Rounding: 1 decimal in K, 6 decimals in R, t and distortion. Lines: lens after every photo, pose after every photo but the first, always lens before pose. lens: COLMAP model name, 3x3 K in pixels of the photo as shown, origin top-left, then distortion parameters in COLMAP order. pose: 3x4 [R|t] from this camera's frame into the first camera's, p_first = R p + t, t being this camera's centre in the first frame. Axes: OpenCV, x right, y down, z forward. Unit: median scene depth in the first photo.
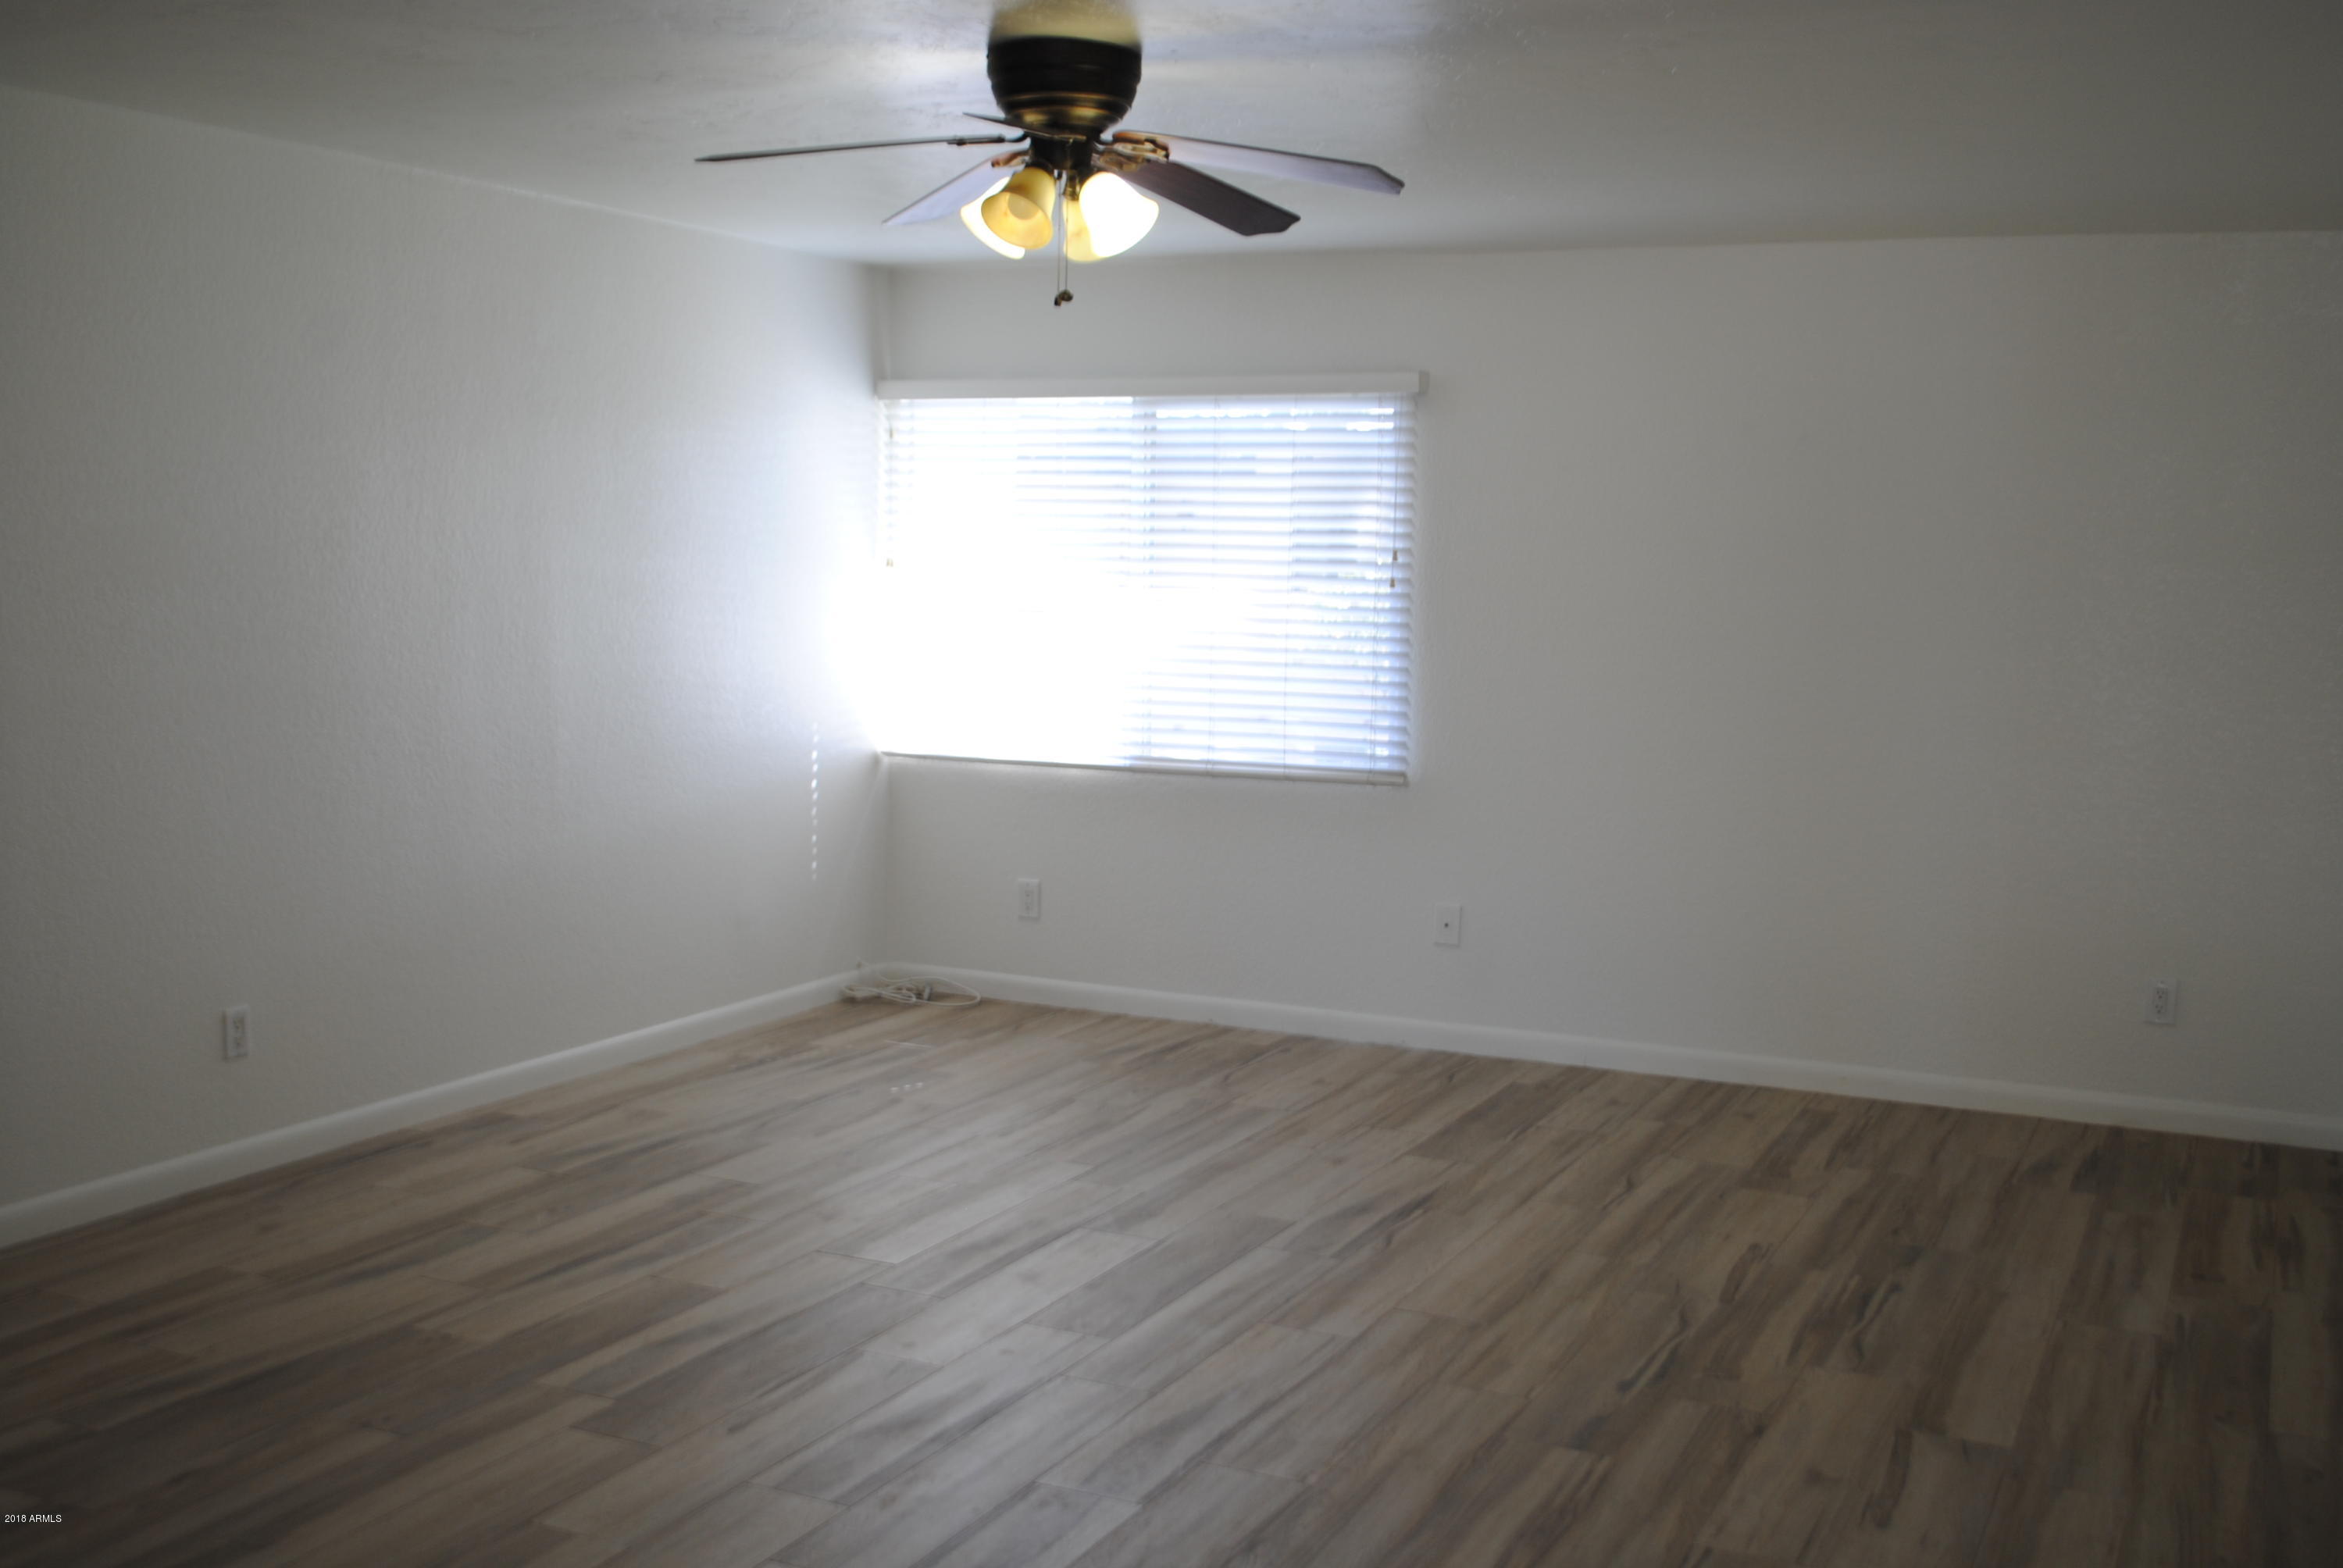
lens RADIAL K [[2404.6, 0, 1171.5], [0, 2404.6, 784.0], [0, 0, 1]] dist [-0.005225, -0.006785]
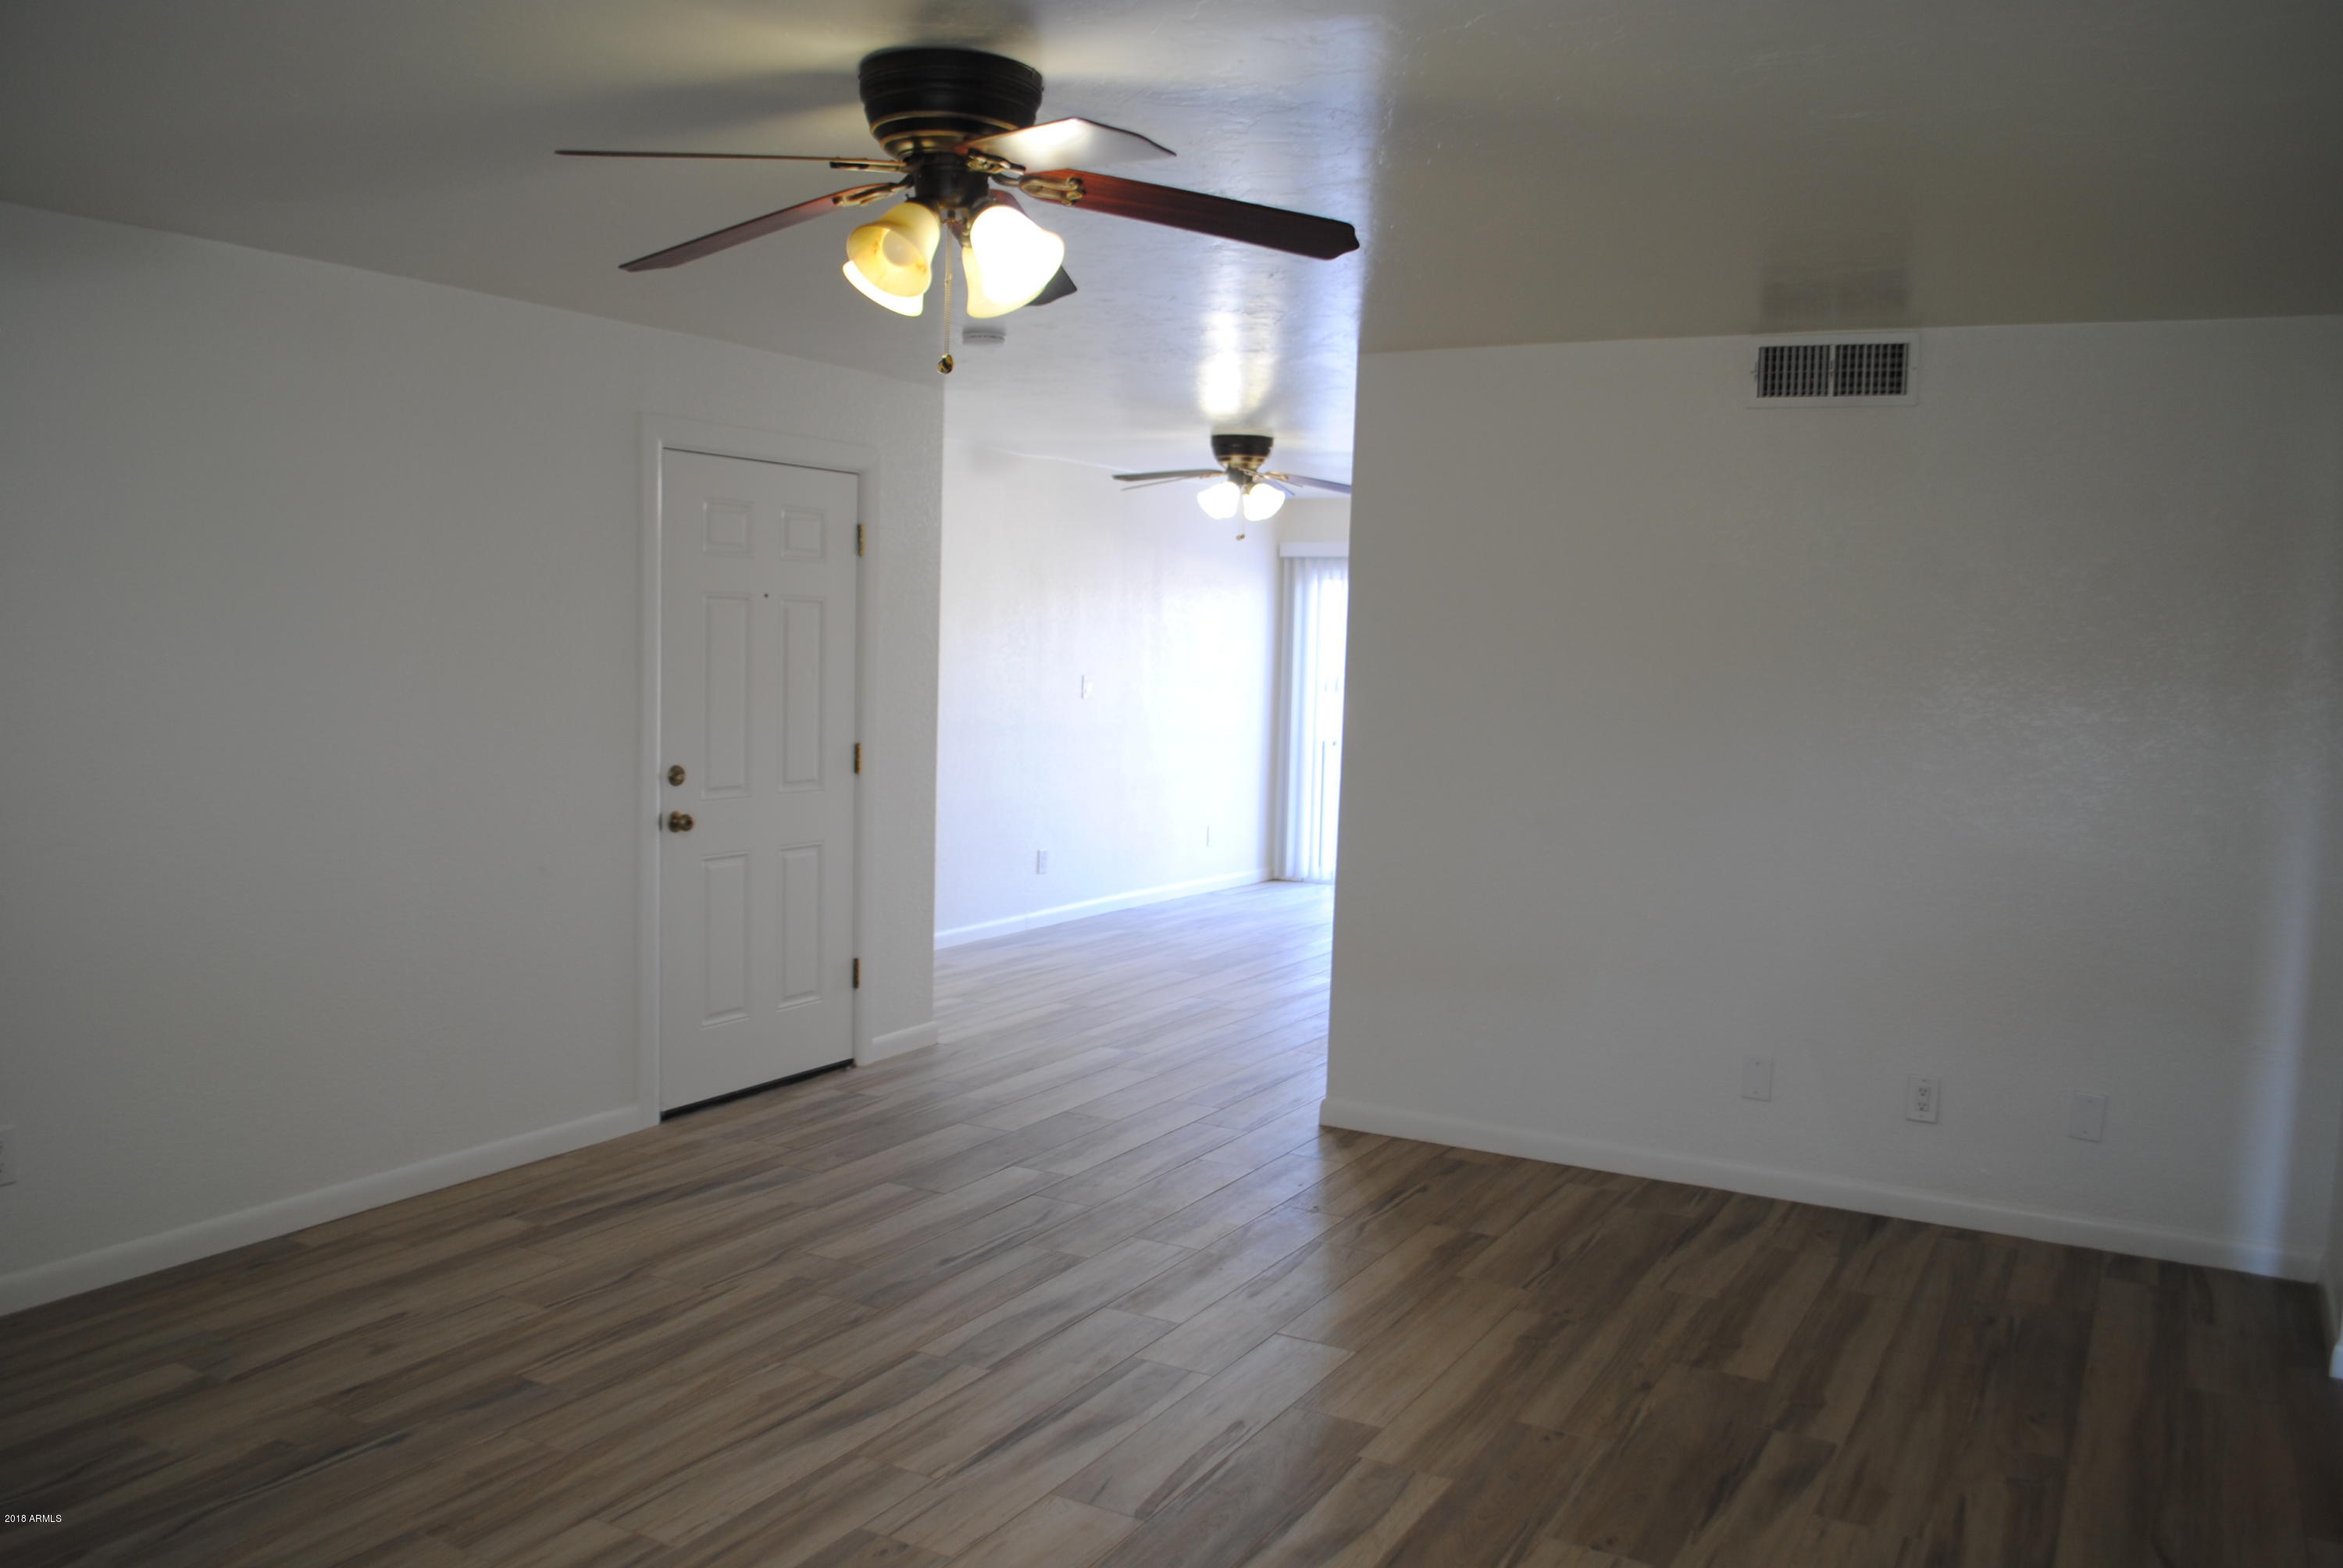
lens RADIAL K [[1838.6, 0, 1171.5], [0, 1838.6, 784.0], [0, 0, 1]] dist [0.006442, 0.003288]
pose [[-0.996756, -0.045176, 0.066615, -0.189805], [-0.031664, 0.980983, 0.191494, -0.194393], [-0.073999, 0.188764, -0.979231, 1.758319]]
